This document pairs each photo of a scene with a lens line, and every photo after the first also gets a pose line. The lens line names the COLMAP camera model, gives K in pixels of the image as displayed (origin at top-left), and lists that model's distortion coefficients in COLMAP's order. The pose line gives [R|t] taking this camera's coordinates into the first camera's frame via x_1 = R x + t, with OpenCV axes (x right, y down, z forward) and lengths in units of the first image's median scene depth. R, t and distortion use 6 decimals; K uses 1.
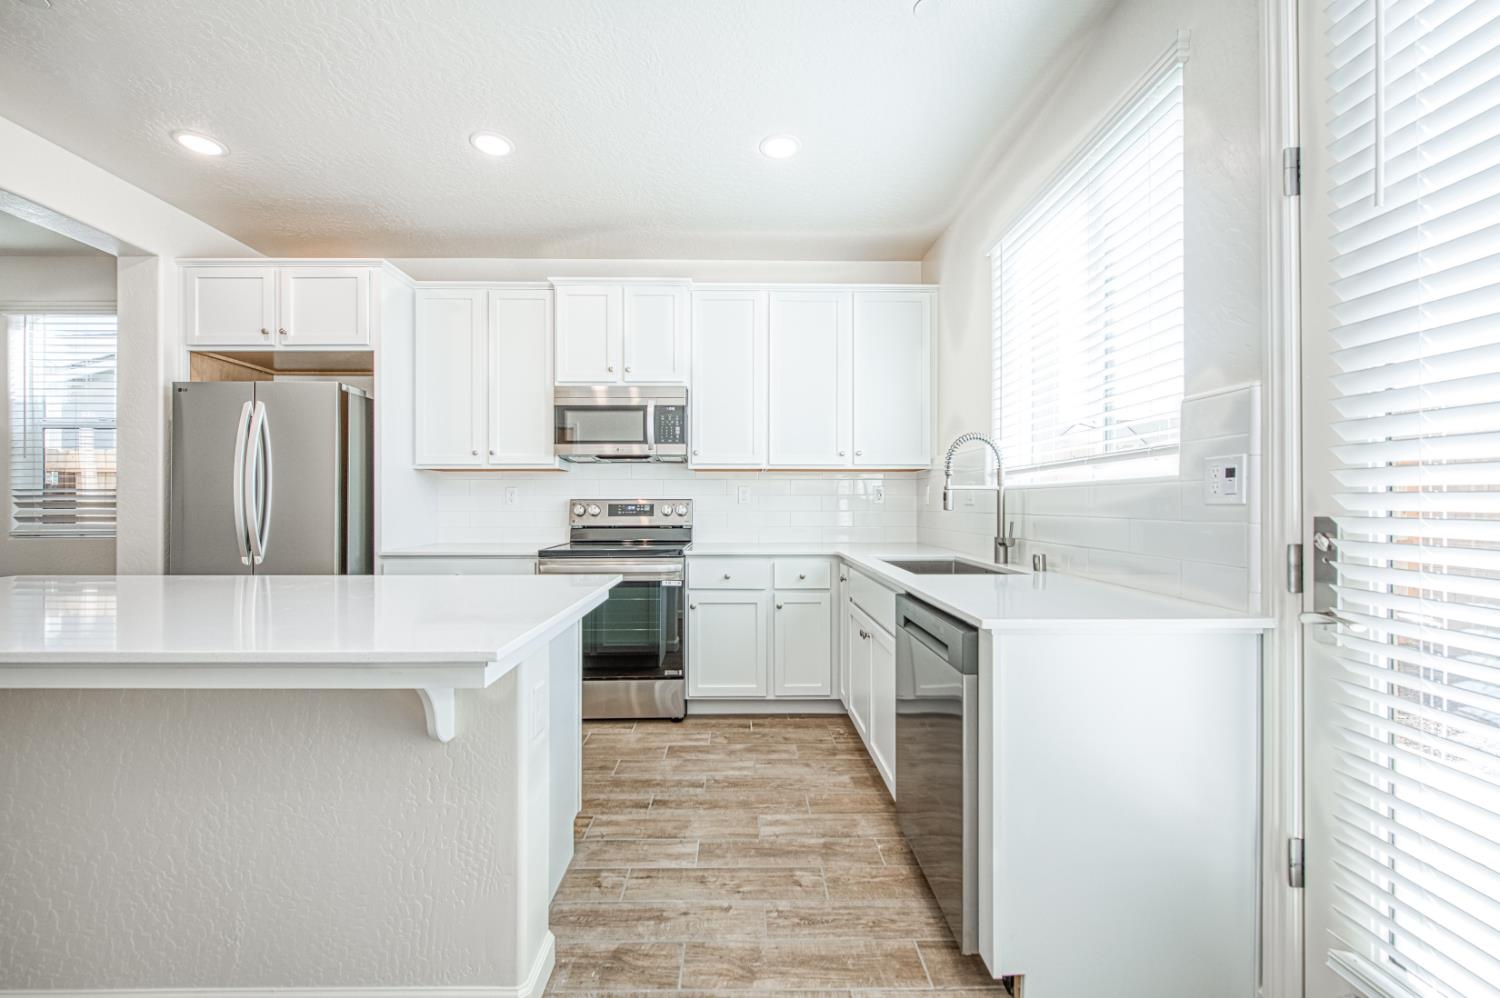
lens RADIAL K [[606.1, 0, 763.6], [0, 606.1, 501.1], [0, 0, 1]] dist [-0.001842, -0.001284]
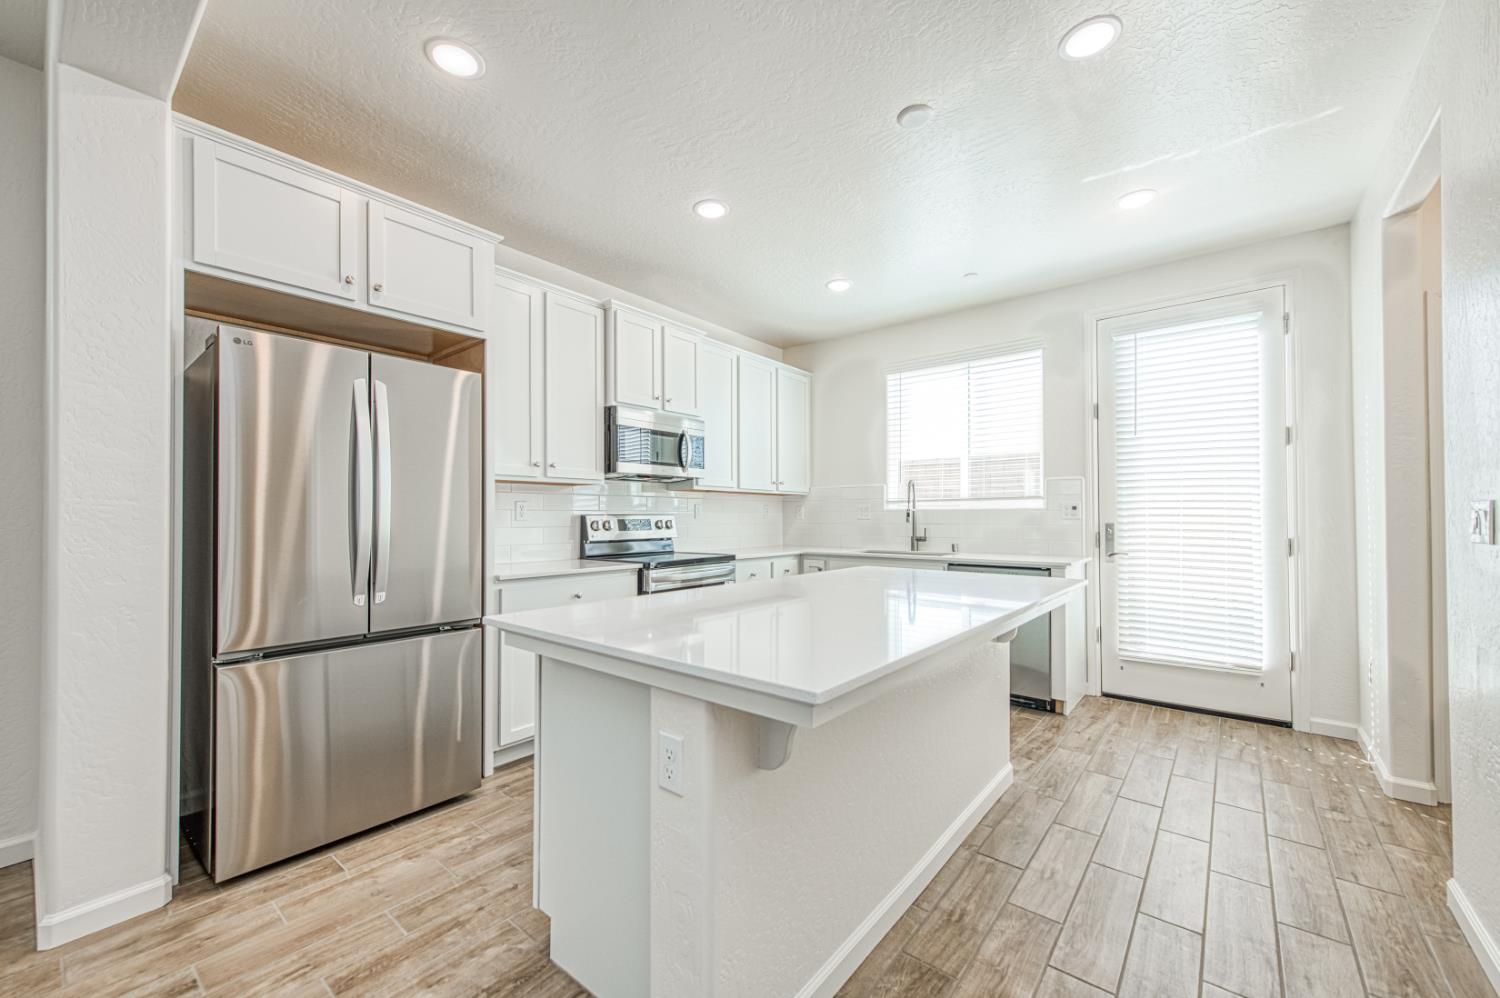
lens RADIAL K [[606.1, 0, 744.0], [0, 606.1, 513.6], [0, 0, 1]] dist [-0.001842, -0.001284]
pose [[0.631458, 0.001859, 0.775408, -1.088443], [-0.005049, 0.999986, 0.001714, -0.008551], [-0.775394, -0.004997, 0.631458, 0.185424]]
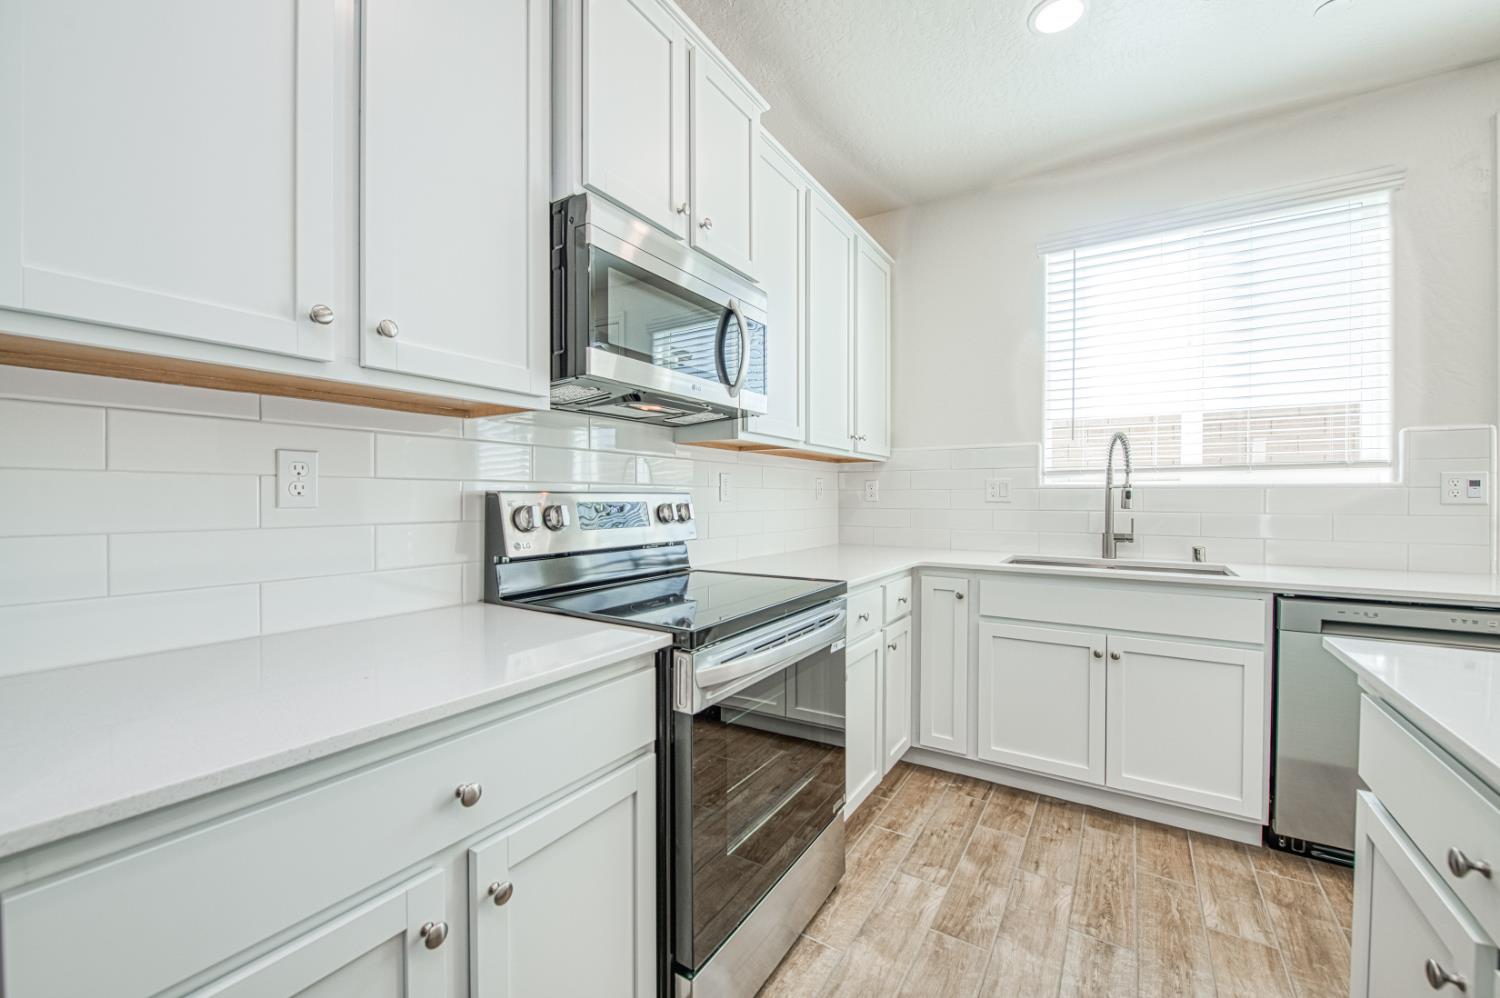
lens RADIAL K [[606.1, 0, 738.7], [0, 606.1, 499.6], [0, 0, 1]] dist [-0.001842, -0.001284]
pose [[0.542714, -0.005453, 0.839900, -0.657278], [-0.009720, 0.999871, 0.012772, -0.003892], [-0.839861, -0.015096, 0.542591, 0.765051]]
